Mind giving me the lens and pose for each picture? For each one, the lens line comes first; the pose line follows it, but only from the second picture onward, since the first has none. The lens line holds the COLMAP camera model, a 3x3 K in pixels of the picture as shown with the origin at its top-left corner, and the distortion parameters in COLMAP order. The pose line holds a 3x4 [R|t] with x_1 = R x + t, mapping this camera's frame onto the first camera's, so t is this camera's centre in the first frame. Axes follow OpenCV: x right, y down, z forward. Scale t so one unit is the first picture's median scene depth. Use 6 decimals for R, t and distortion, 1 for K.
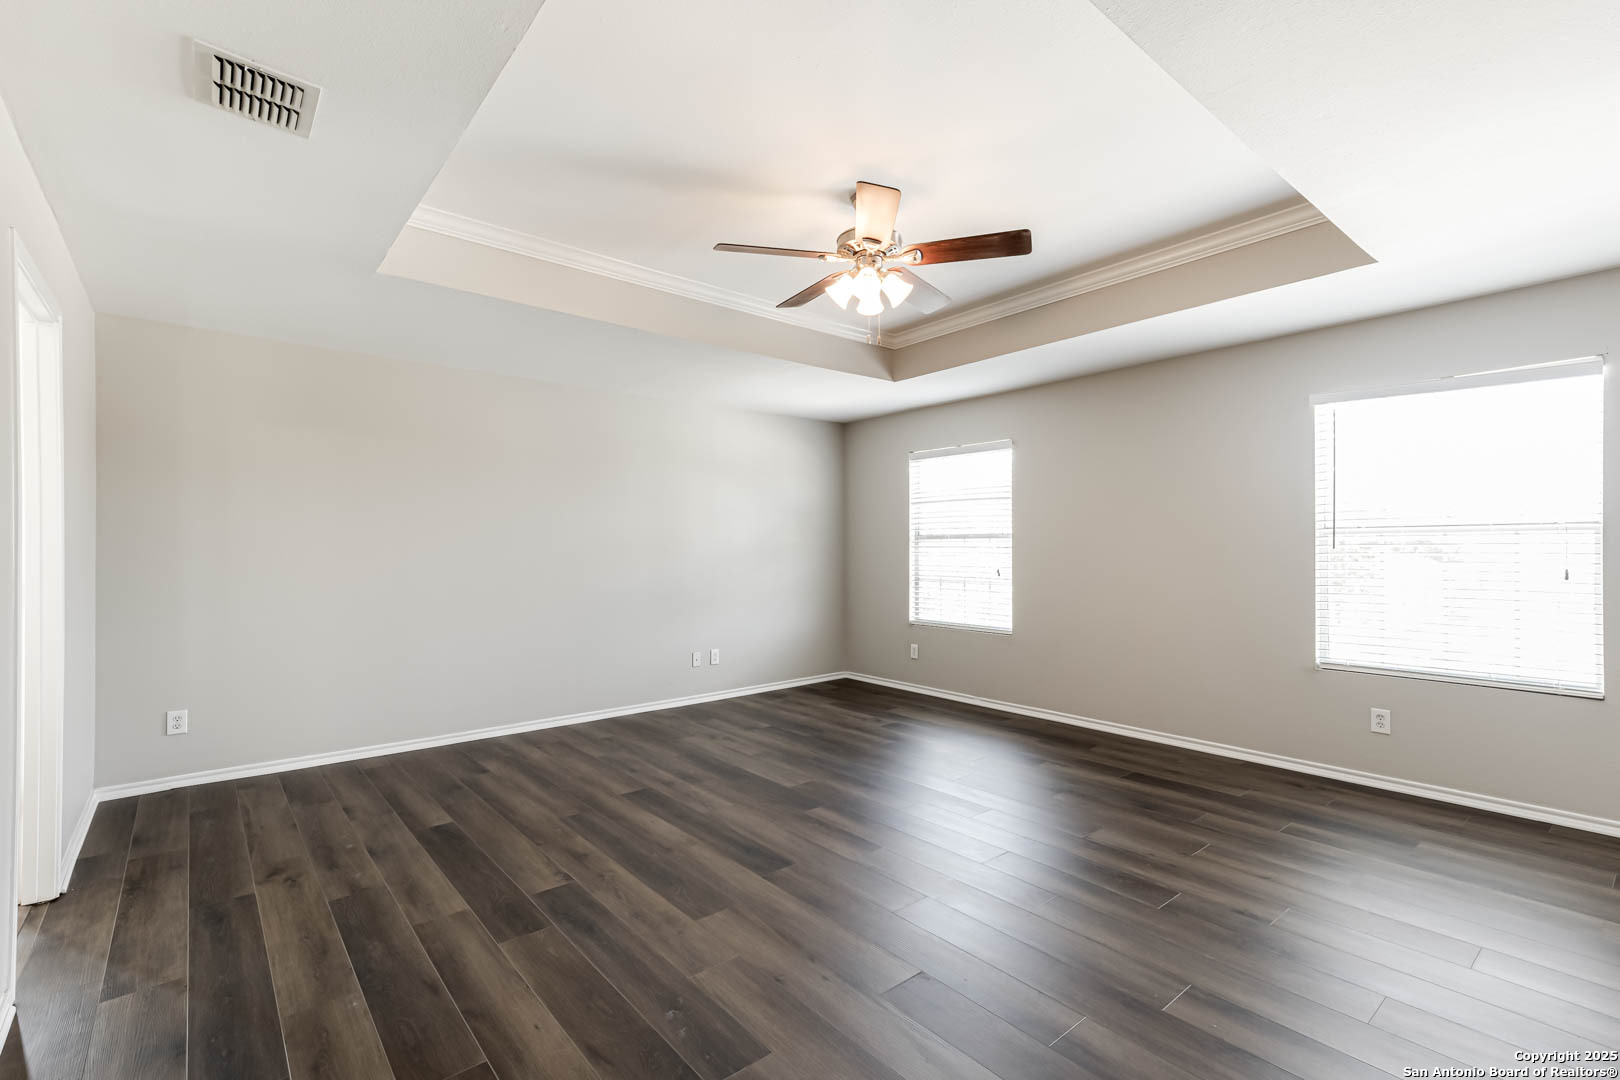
lens RADIAL K [[729.2, 0, 805.0], [0, 729.2, 550.8], [0, 0, 1]] dist [0.025641, 0.000235]
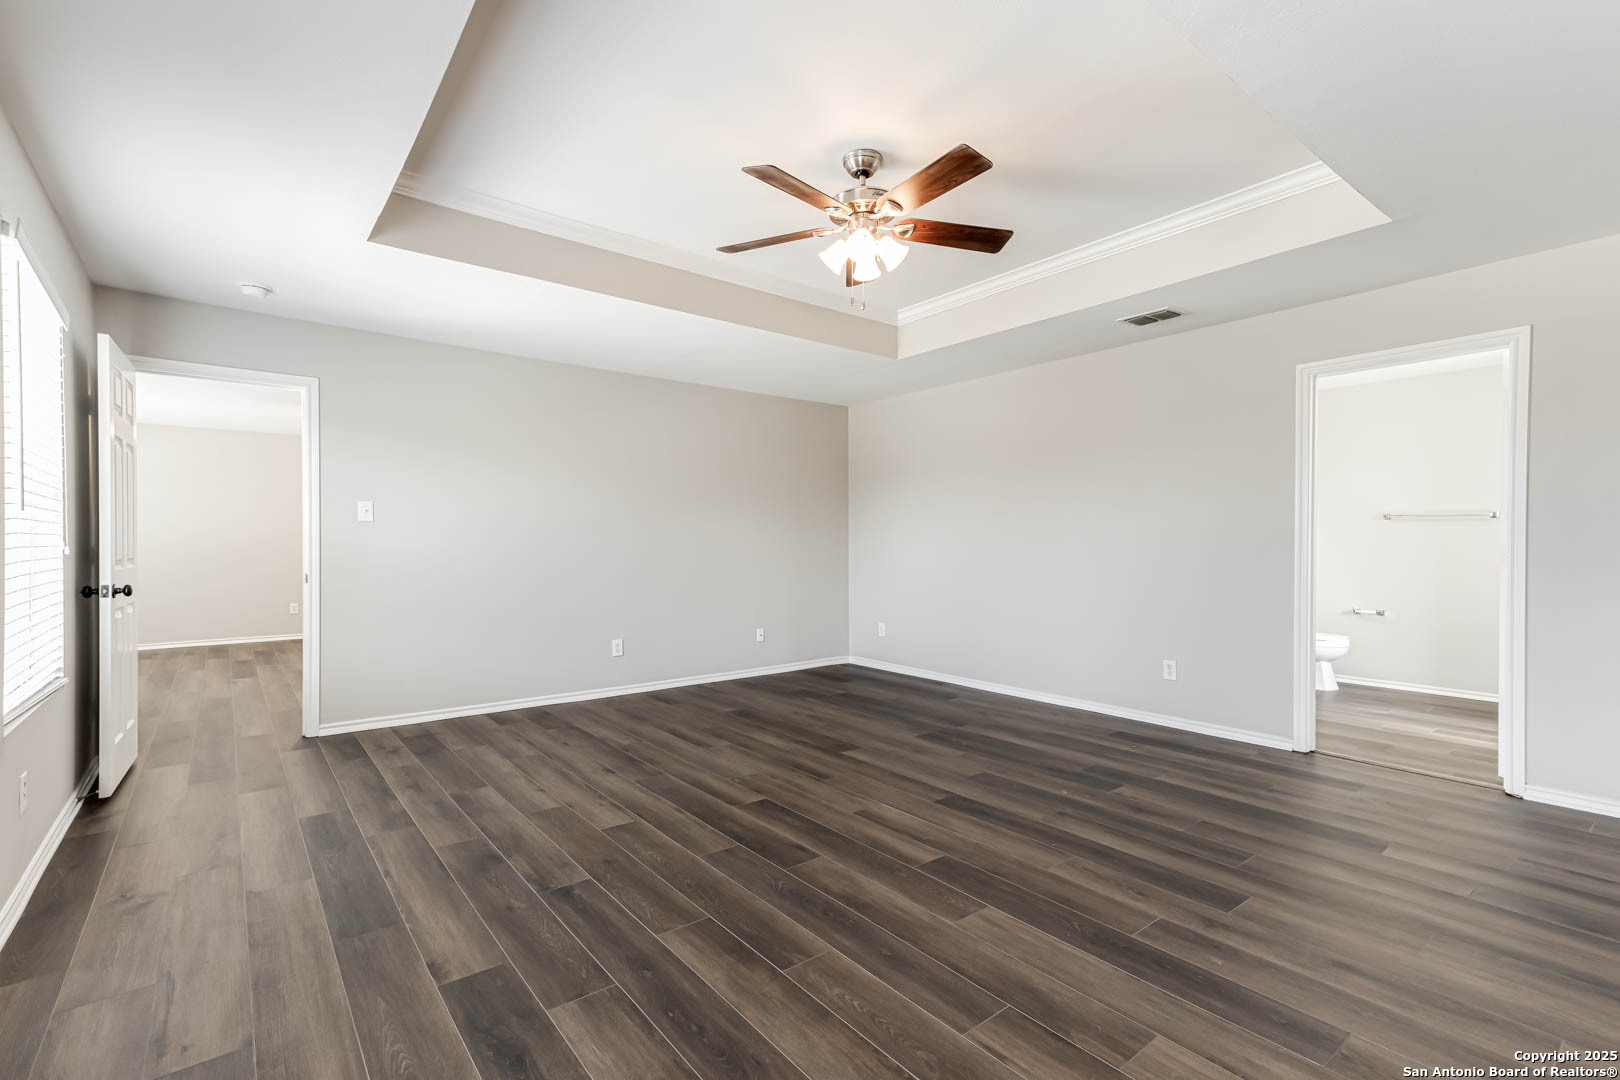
lens RADIAL K [[729.2, 0, 805.0], [0, 729.2, 550.8], [0, 0, 1]] dist [0.025641, 0.000235]
pose [[-0.999617, 0.001117, 0.027666, 0.122425], [0.001527, 0.999889, 0.014818, 0.023078], [-0.027646, 0.014855, -0.999507, 1.747085]]
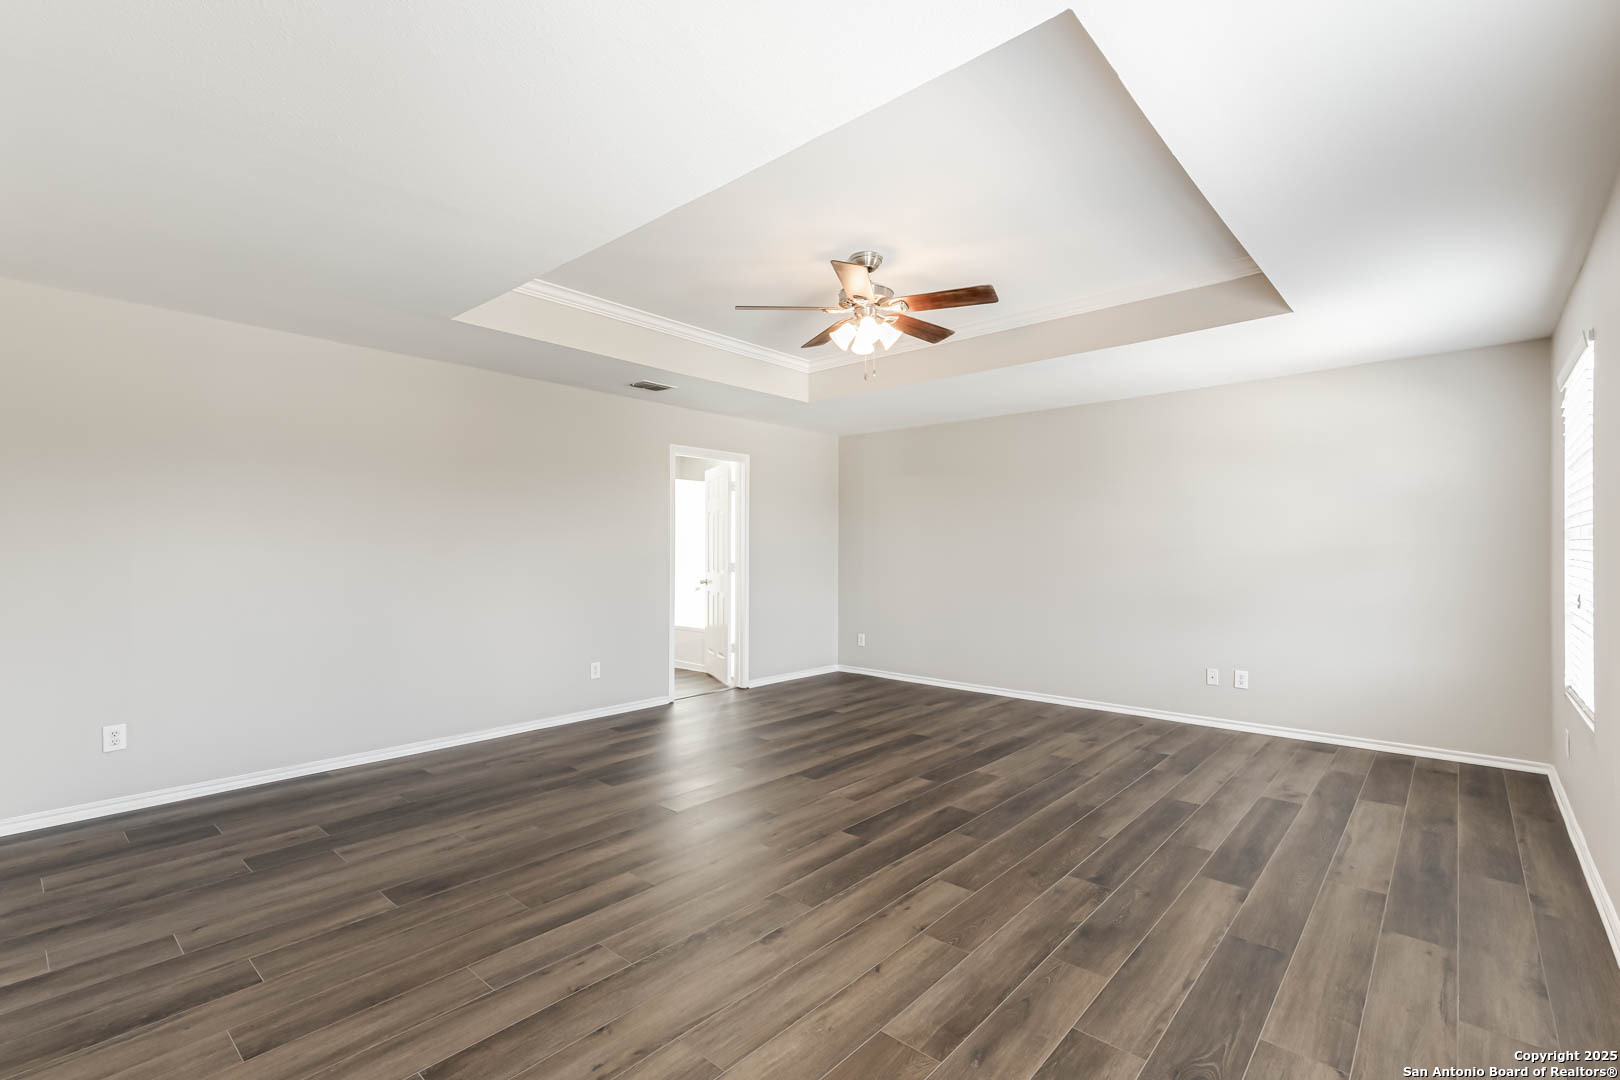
lens RADIAL K [[729.2, 0, 805.0], [0, 729.2, 550.8], [0, 0, 1]] dist [0.025641, 0.000235]
pose [[0.145749, 0.002244, -0.989319, 1.100972], [-0.005887, 0.999982, 0.001401, -0.002279], [0.989304, 0.005620, 0.145760, 0.643856]]
